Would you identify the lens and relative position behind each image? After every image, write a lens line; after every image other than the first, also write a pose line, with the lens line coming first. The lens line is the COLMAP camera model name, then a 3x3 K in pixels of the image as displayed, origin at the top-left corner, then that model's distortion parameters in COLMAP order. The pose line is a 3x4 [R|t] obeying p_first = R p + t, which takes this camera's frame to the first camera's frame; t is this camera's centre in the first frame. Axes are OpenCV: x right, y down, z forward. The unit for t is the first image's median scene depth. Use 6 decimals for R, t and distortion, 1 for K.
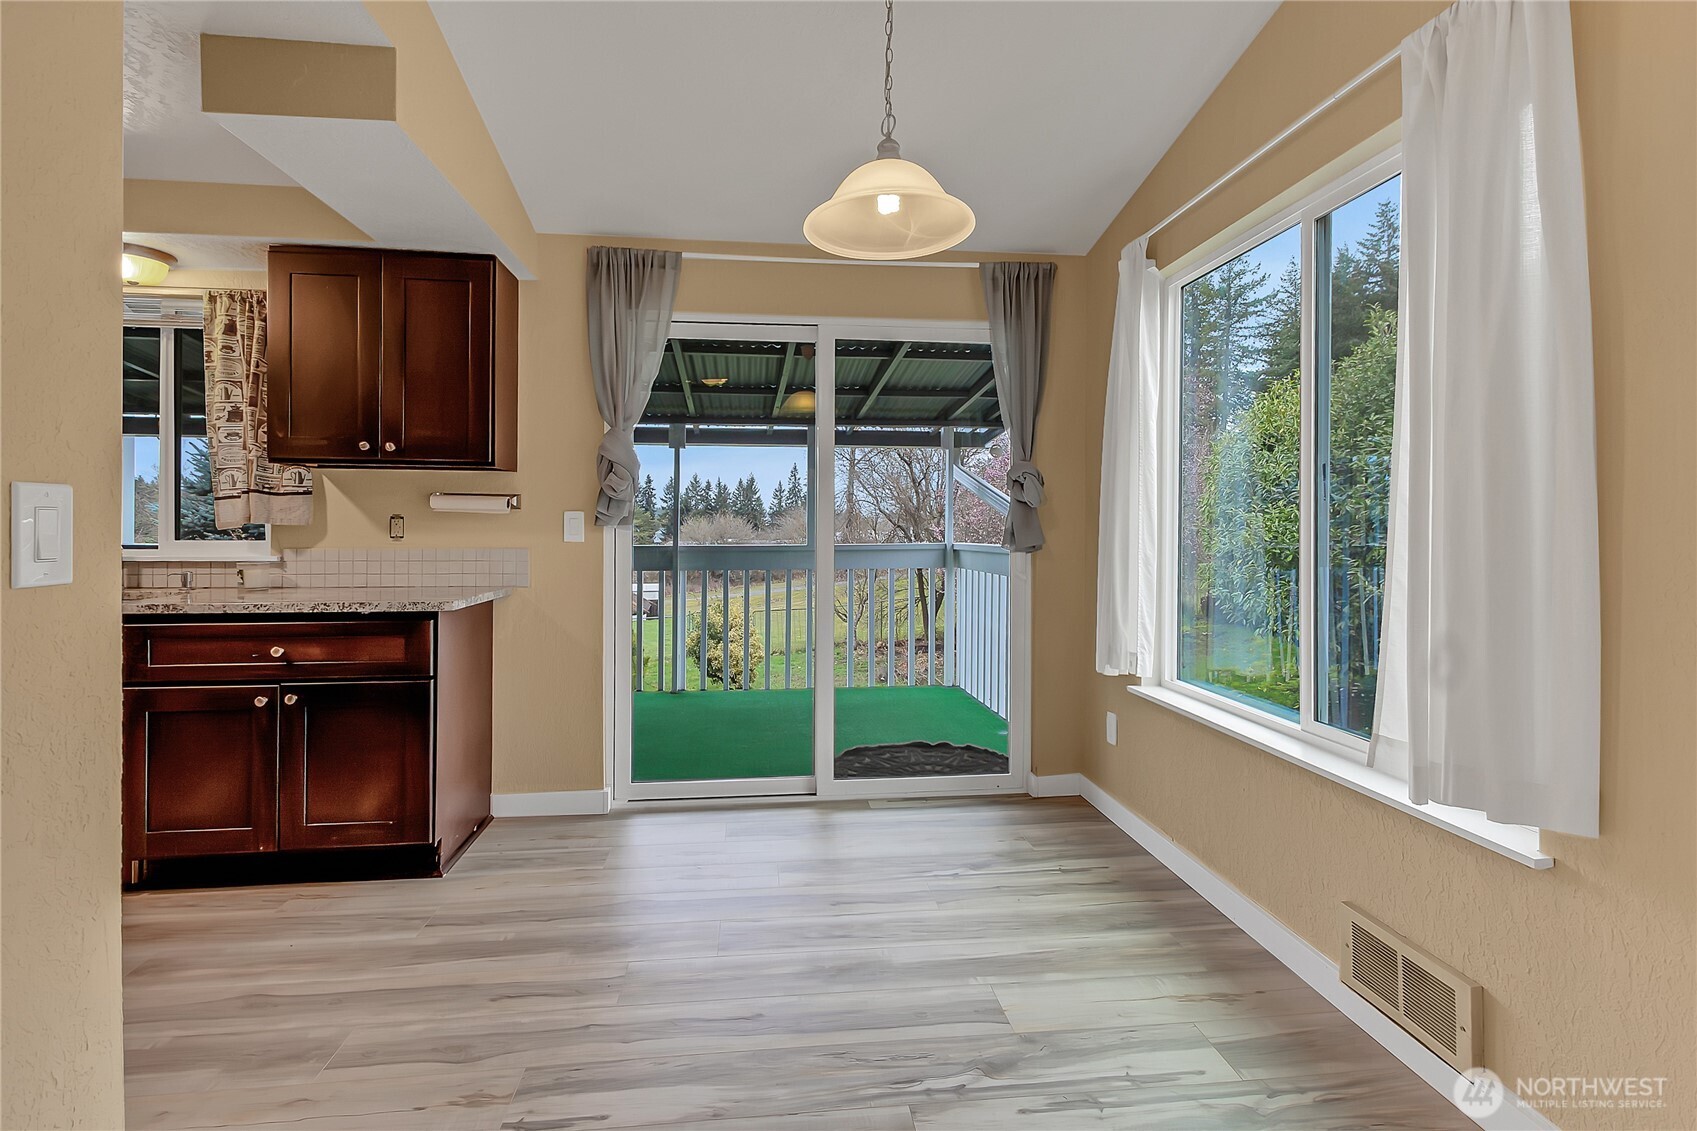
lens RADIAL K [[809.6, 0, 846.4], [0, 809.6, 519.3], [0, 0, 1]] dist [0.002896, -0.000773]
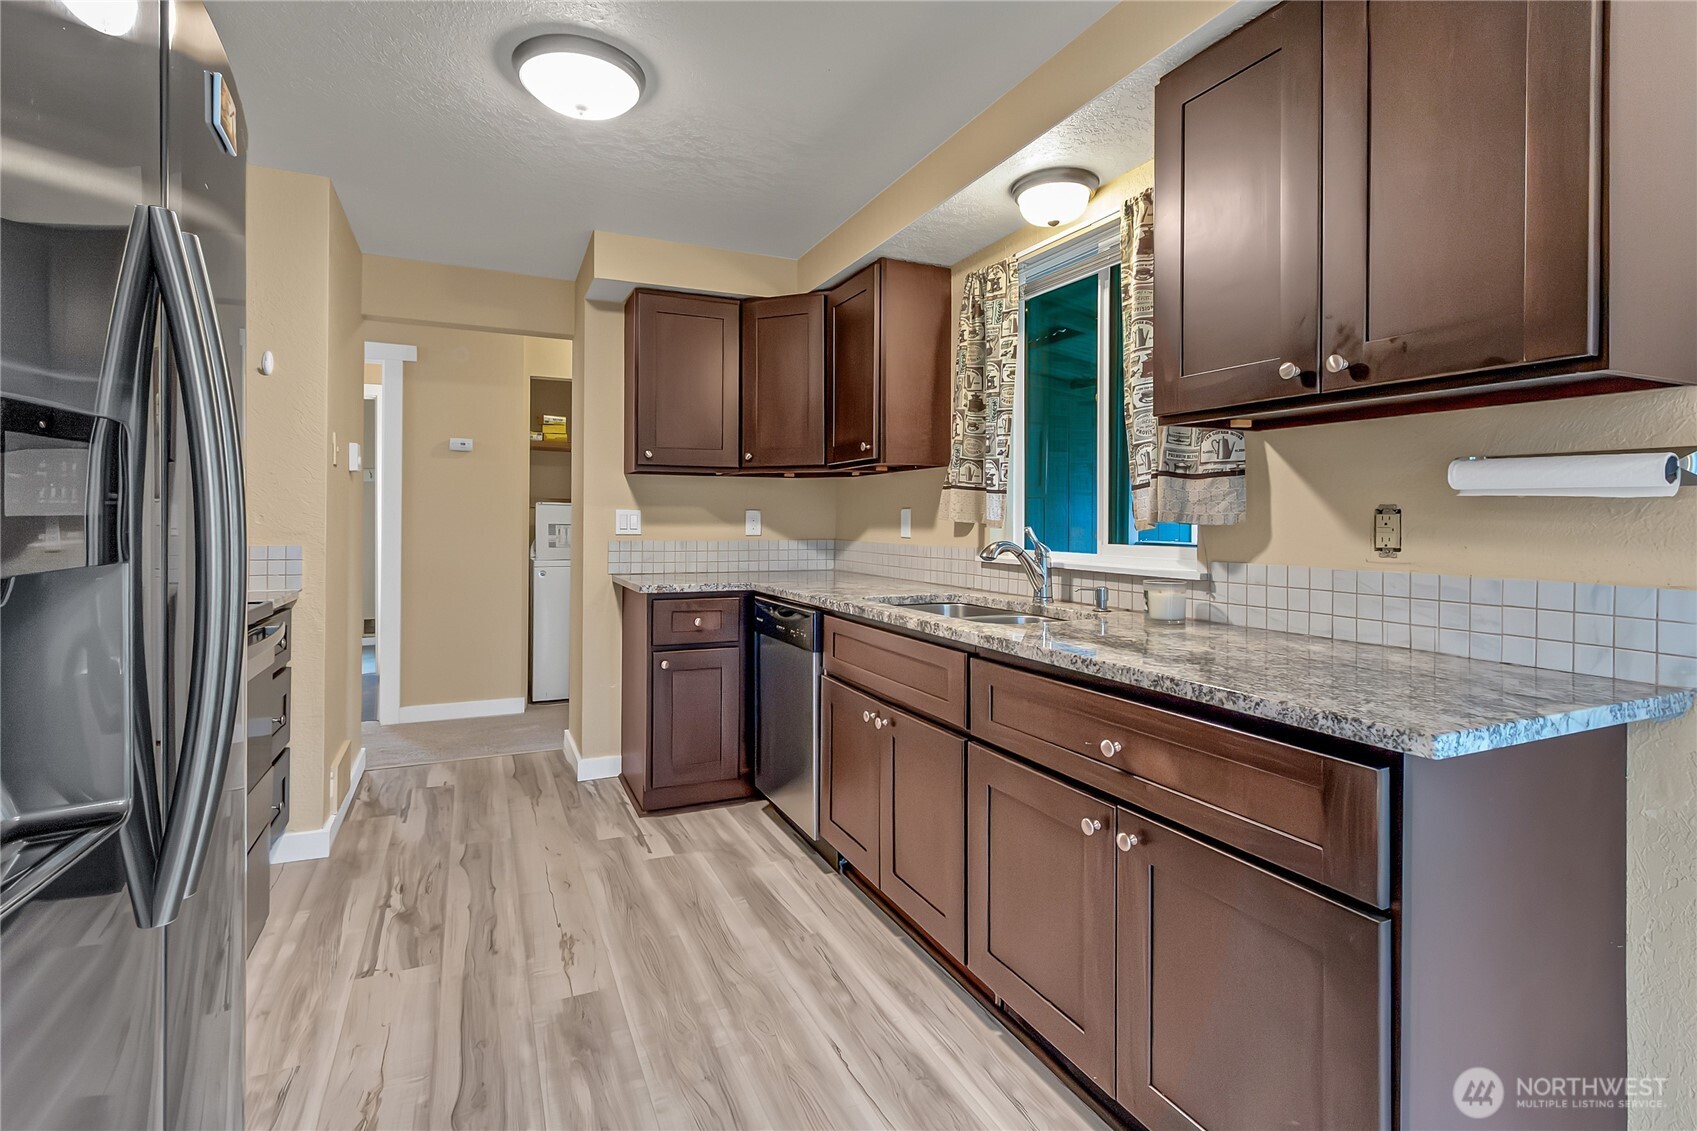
lens RADIAL K [[794.3, 0, 824.5], [0, 794.3, 521.4], [0, 0, 1]] dist [0.001058, -0.000046]
pose [[0.302725, 0.001347, -0.953077, -0.191007], [0.002377, 0.999995, 0.002169, 0.002320], [0.953075, -0.002922, 0.302720, 0.529285]]
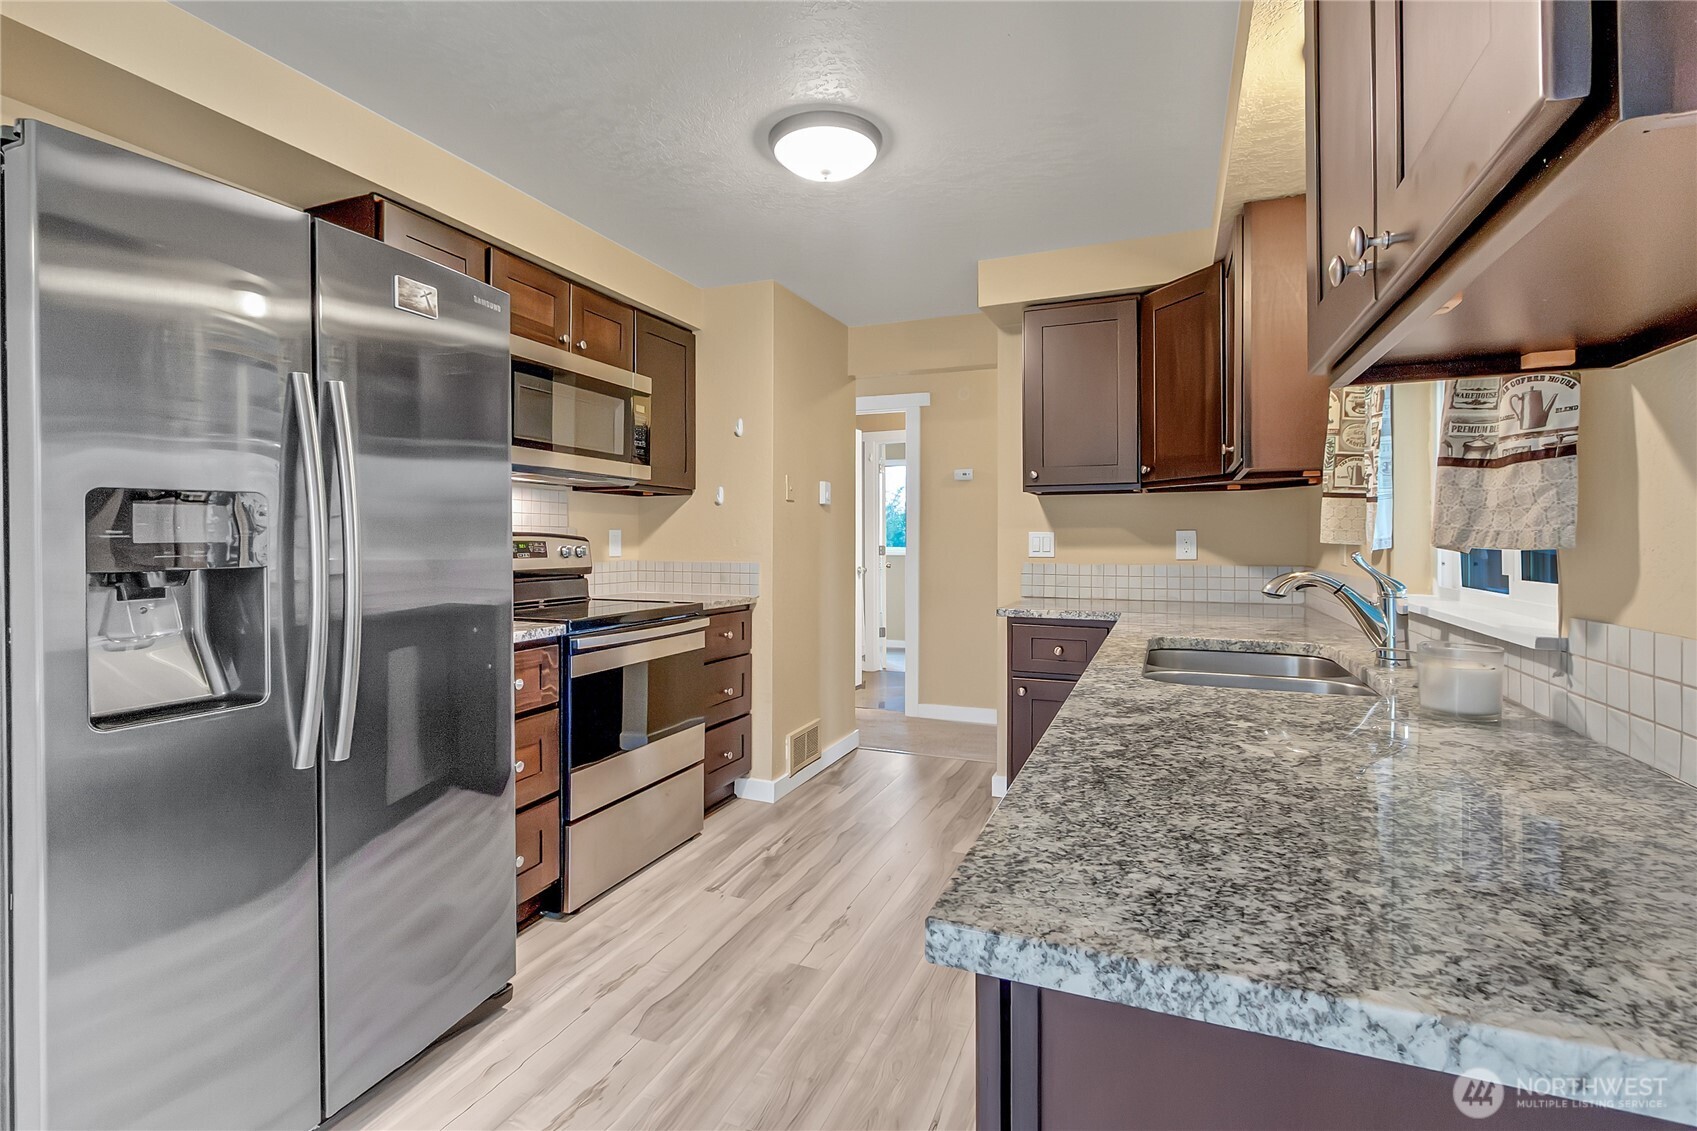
lens RADIAL K [[794.8, 0, 844.3], [0, 794.8, 539.2], [0, 0, 1]] dist [0.002729, 0.000101]
pose [[-0.489433, -0.002737, -0.872037, -0.249395], [0.005931, 0.999962, -0.006467, 0.003289], [0.872021, -0.008337, -0.489397, 0.918916]]
